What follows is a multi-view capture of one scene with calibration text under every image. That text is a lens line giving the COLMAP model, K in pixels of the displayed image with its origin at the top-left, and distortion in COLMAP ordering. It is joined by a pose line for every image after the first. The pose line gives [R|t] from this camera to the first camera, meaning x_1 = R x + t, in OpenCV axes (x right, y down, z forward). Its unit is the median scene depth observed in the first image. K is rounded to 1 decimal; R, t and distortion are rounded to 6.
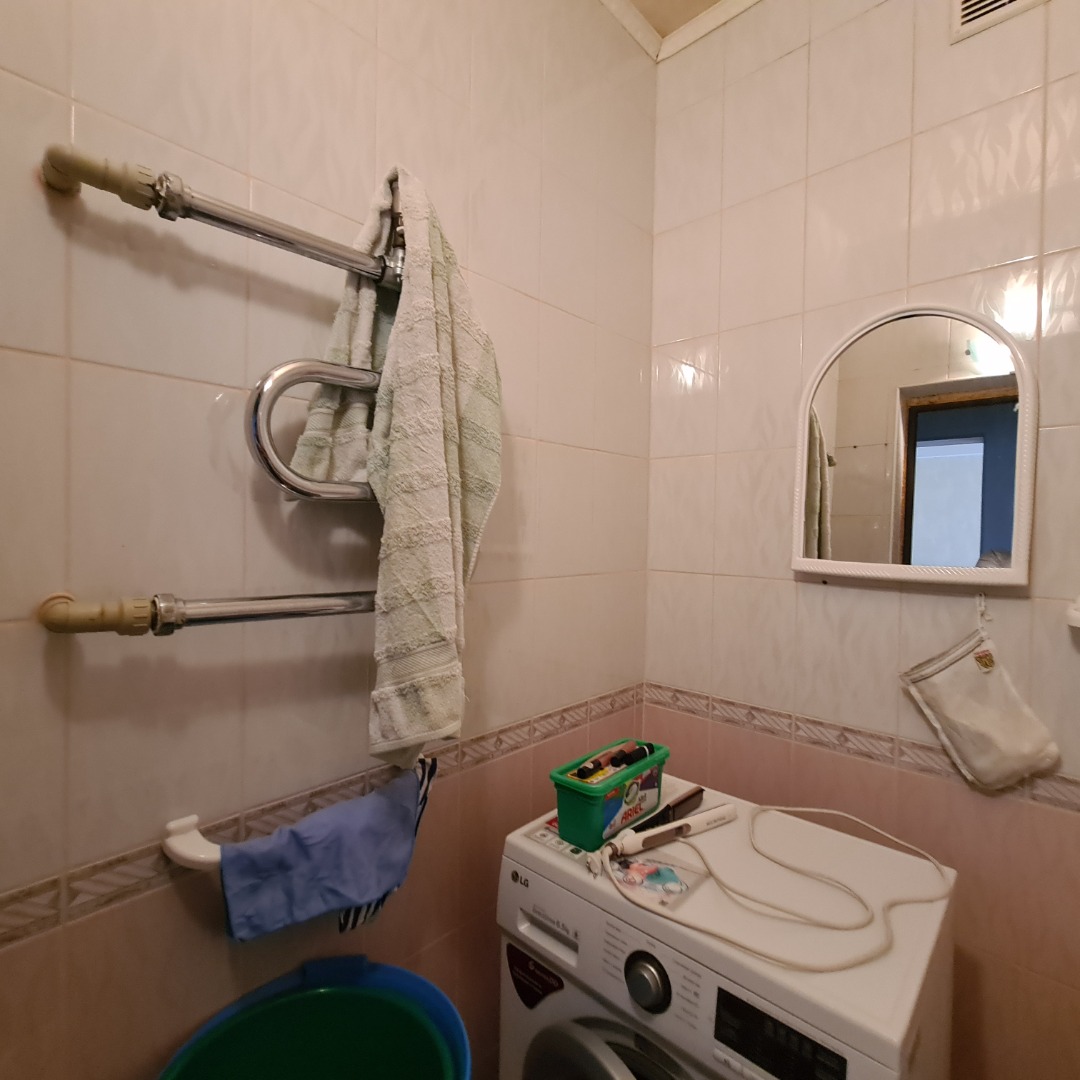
lens RADIAL K [[585.0, 0, 528.4], [0, 585.0, 533.7], [0, 0, 1]] dist [-0.000870, 0.000867]
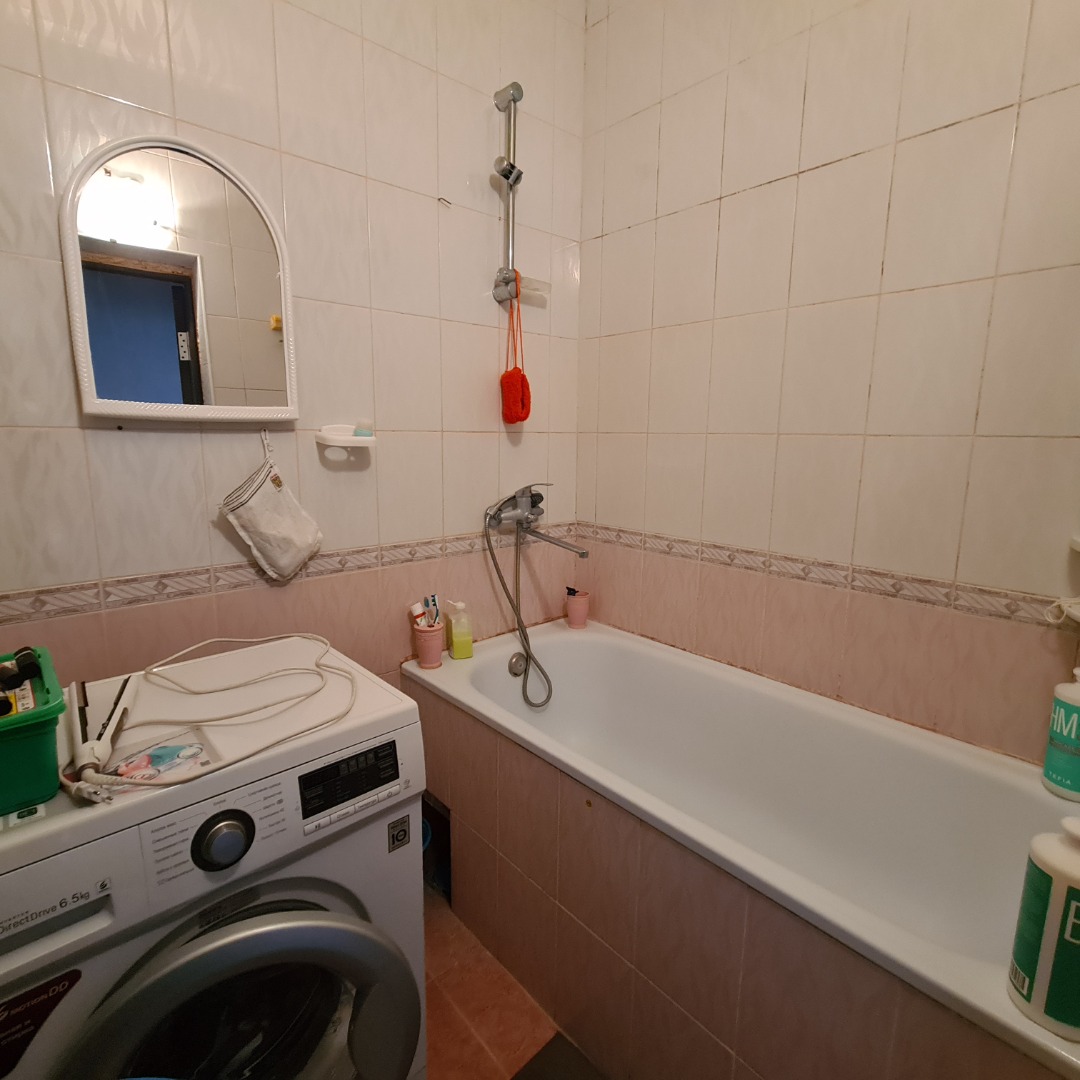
lens RADIAL K [[585.0, 0, 528.4], [0, 585.0, 533.7], [0, 0, 1]] dist [-0.000870, 0.000867]
pose [[0.093407, -0.181965, 0.978859, -0.428607], [0.005083, 0.983231, 0.182293, 0.100143], [-0.995615, -0.012052, 0.092765, 0.342537]]
